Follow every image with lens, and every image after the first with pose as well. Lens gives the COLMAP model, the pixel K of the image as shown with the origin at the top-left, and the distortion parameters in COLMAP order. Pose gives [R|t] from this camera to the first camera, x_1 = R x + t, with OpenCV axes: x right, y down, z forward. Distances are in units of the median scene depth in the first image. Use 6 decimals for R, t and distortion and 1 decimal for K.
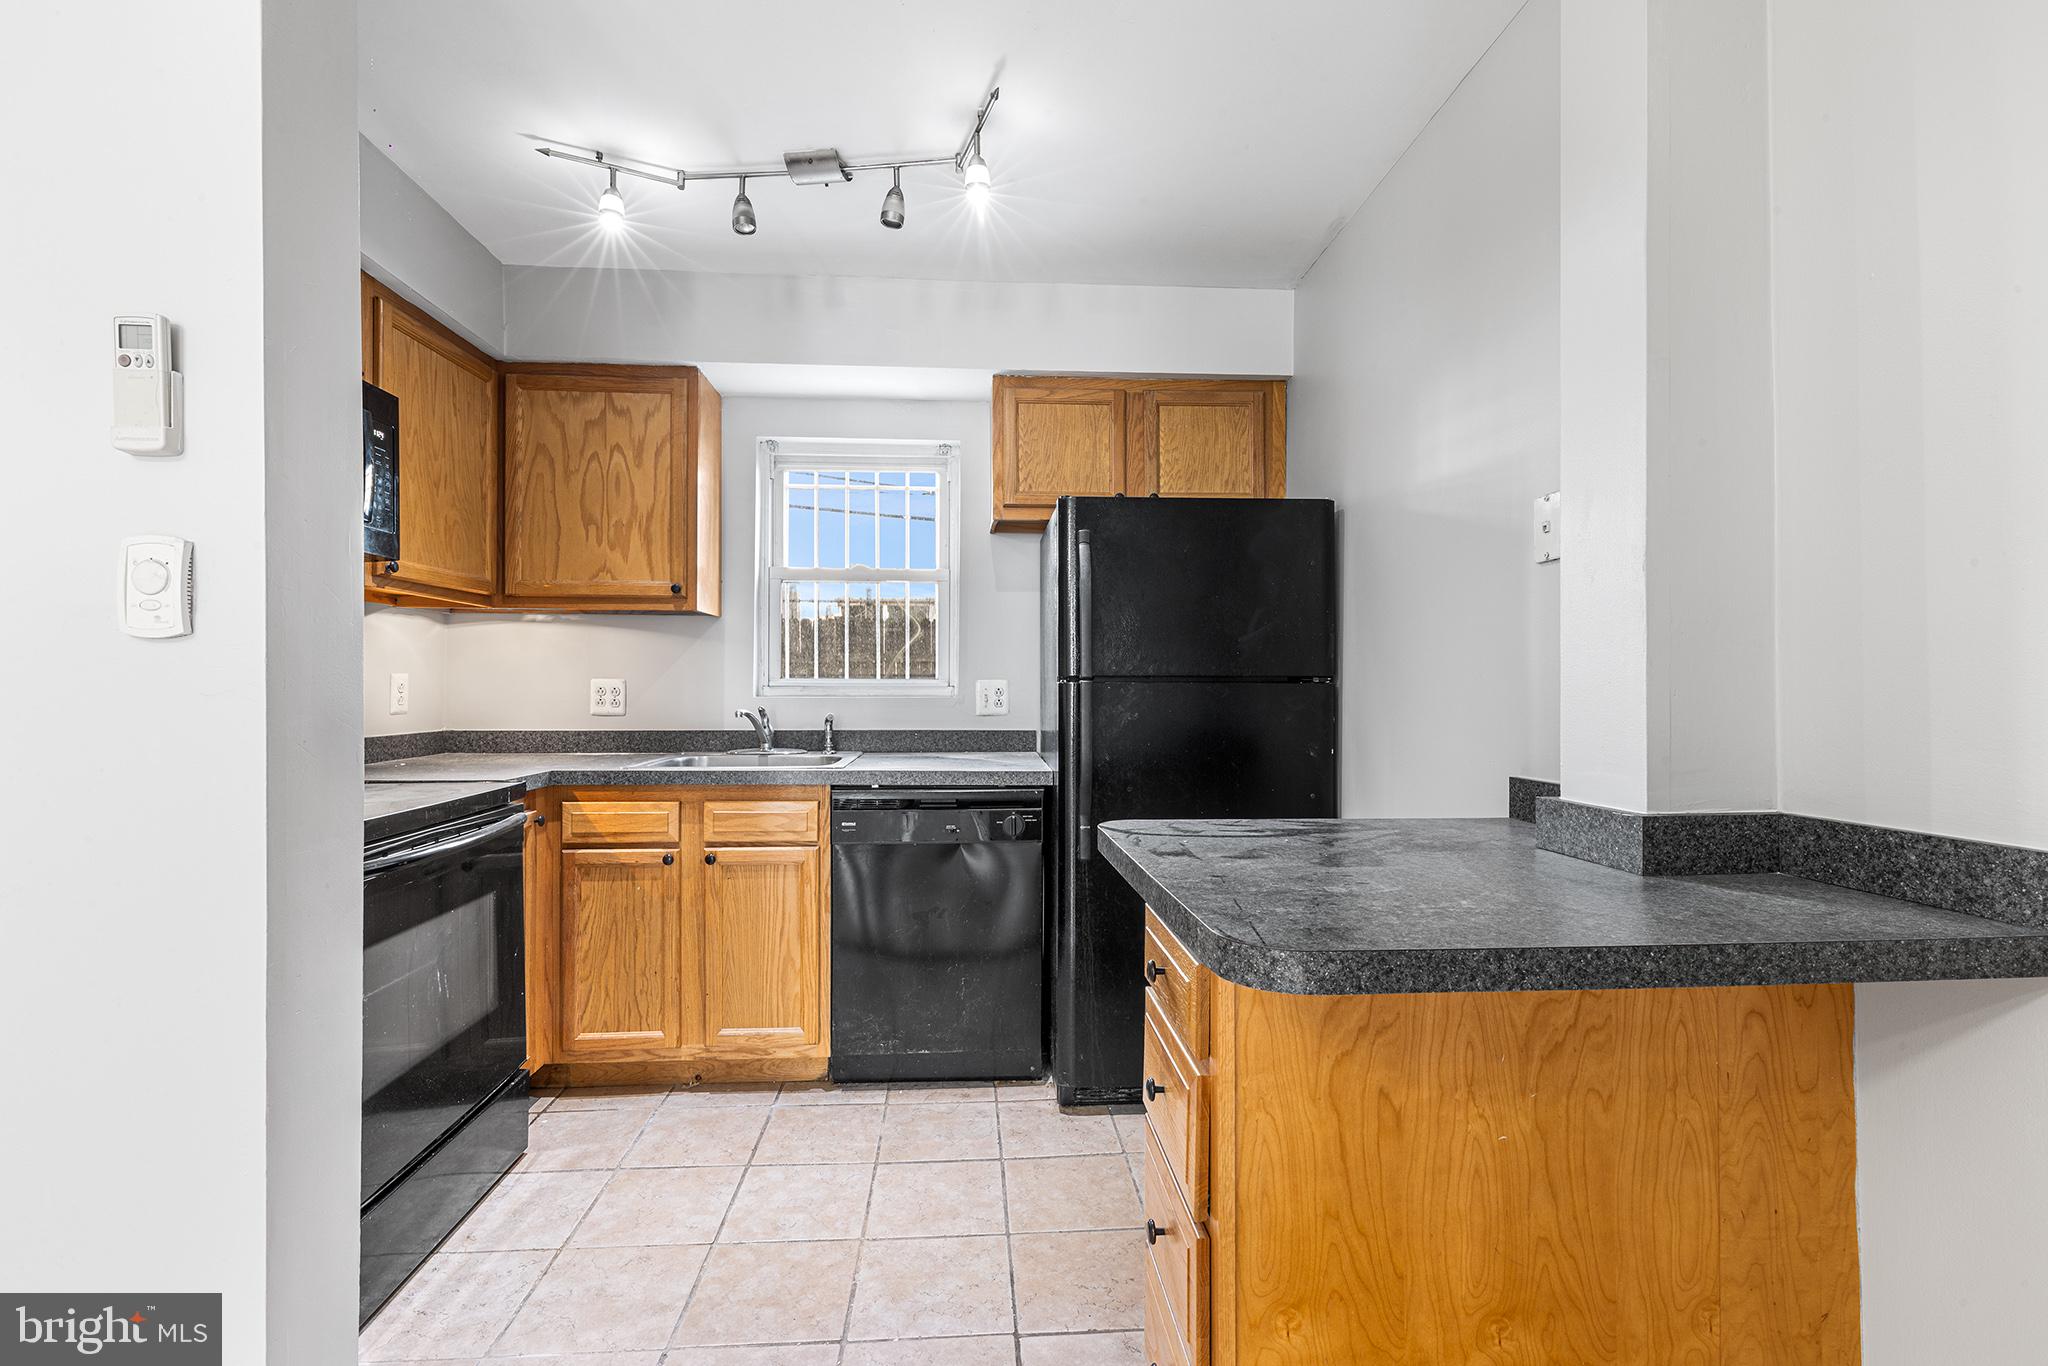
lens RADIAL K [[916.1, 0, 1027.3], [0, 916.1, 691.6], [0, 0, 1]] dist [0.003370, -0.000646]
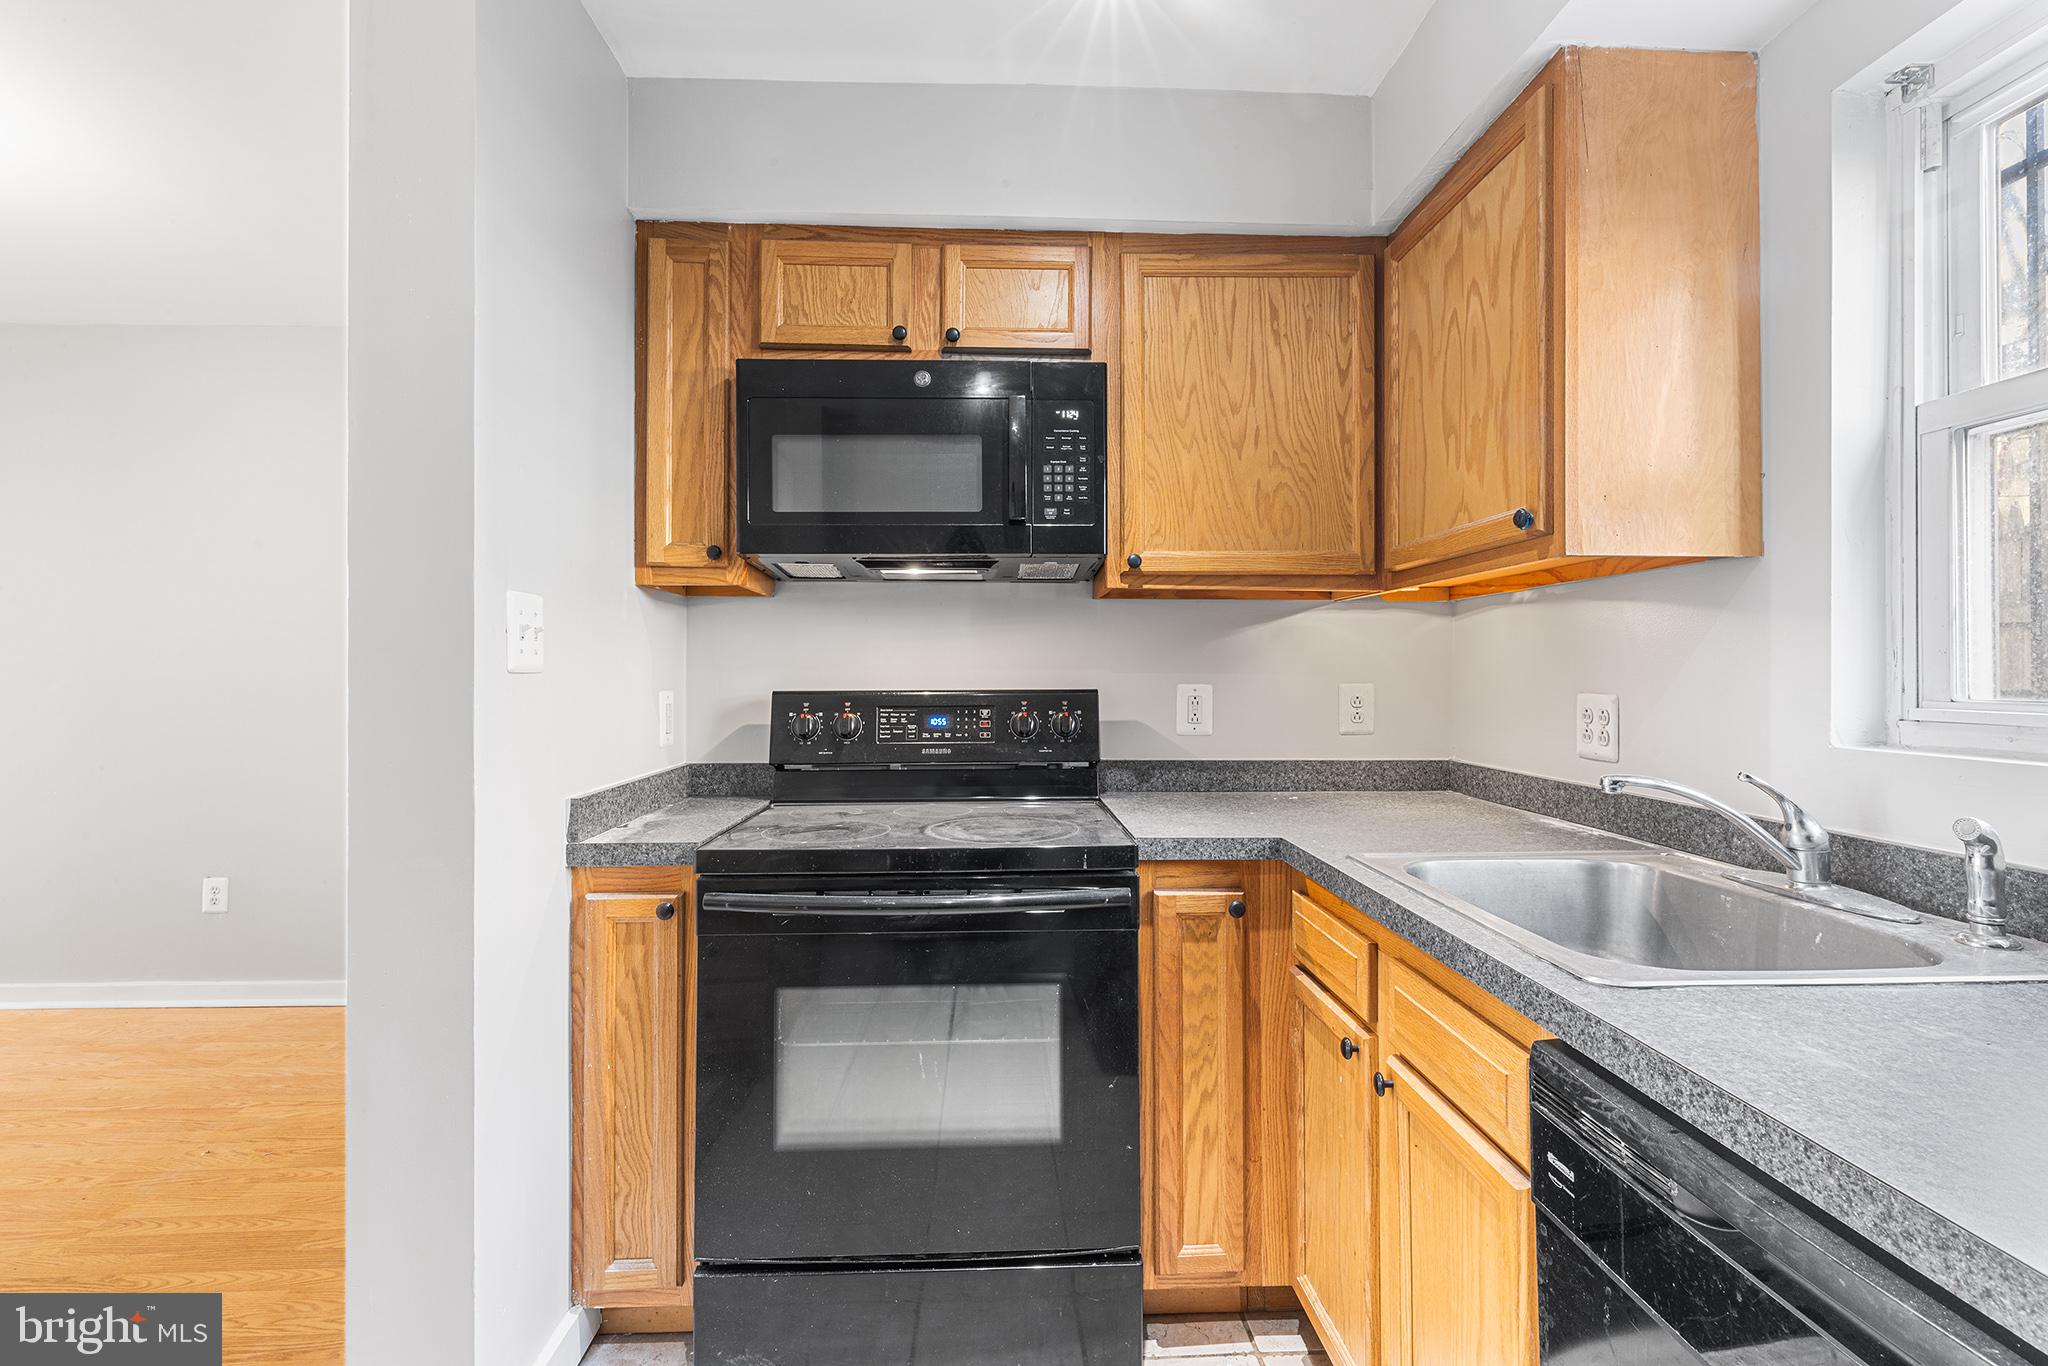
lens RADIAL K [[916.1, 0, 1021.0], [0, 916.1, 667.6], [0, 0, 1]] dist [0.003370, -0.000646]
pose [[-0.026266, -0.009821, -0.999607, 0.125391], [-0.009187, 0.999912, -0.009582, -0.024196], [0.999613, 0.008931, -0.026354, 0.755878]]
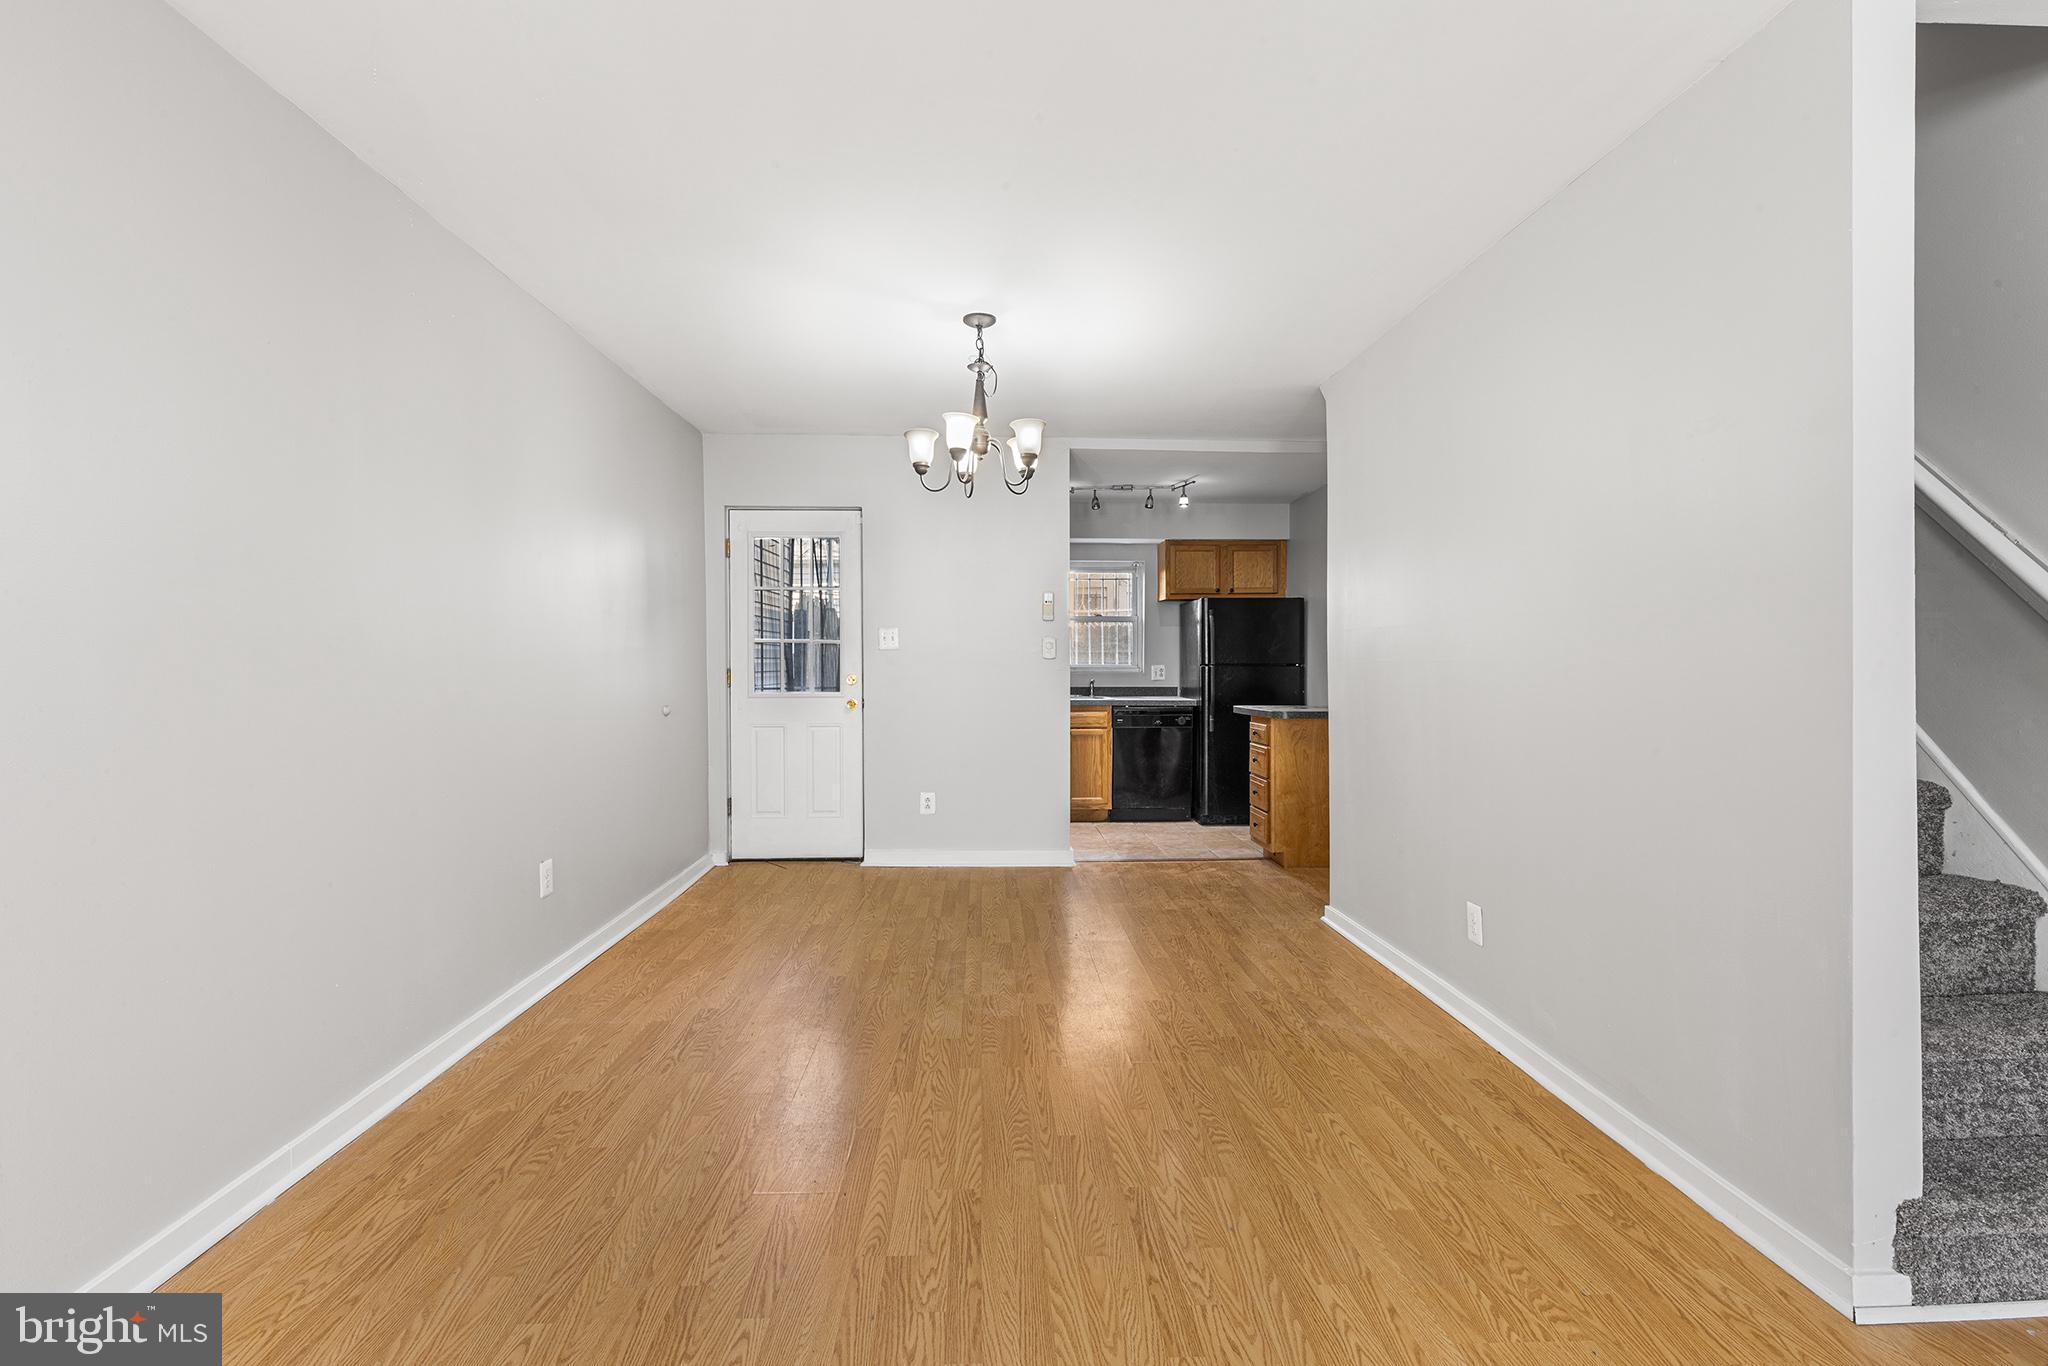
lens RADIAL K [[916.1, 0, 1020.7], [0, 916.1, 681.4], [0, 0, 1]] dist [0.003370, -0.000646]
pose [[0.999945, -0.004305, -0.009518, -0.422803], [0.004446, 0.999880, 0.014830, -0.007235], [0.009453, -0.014872, 0.999845, -1.525331]]
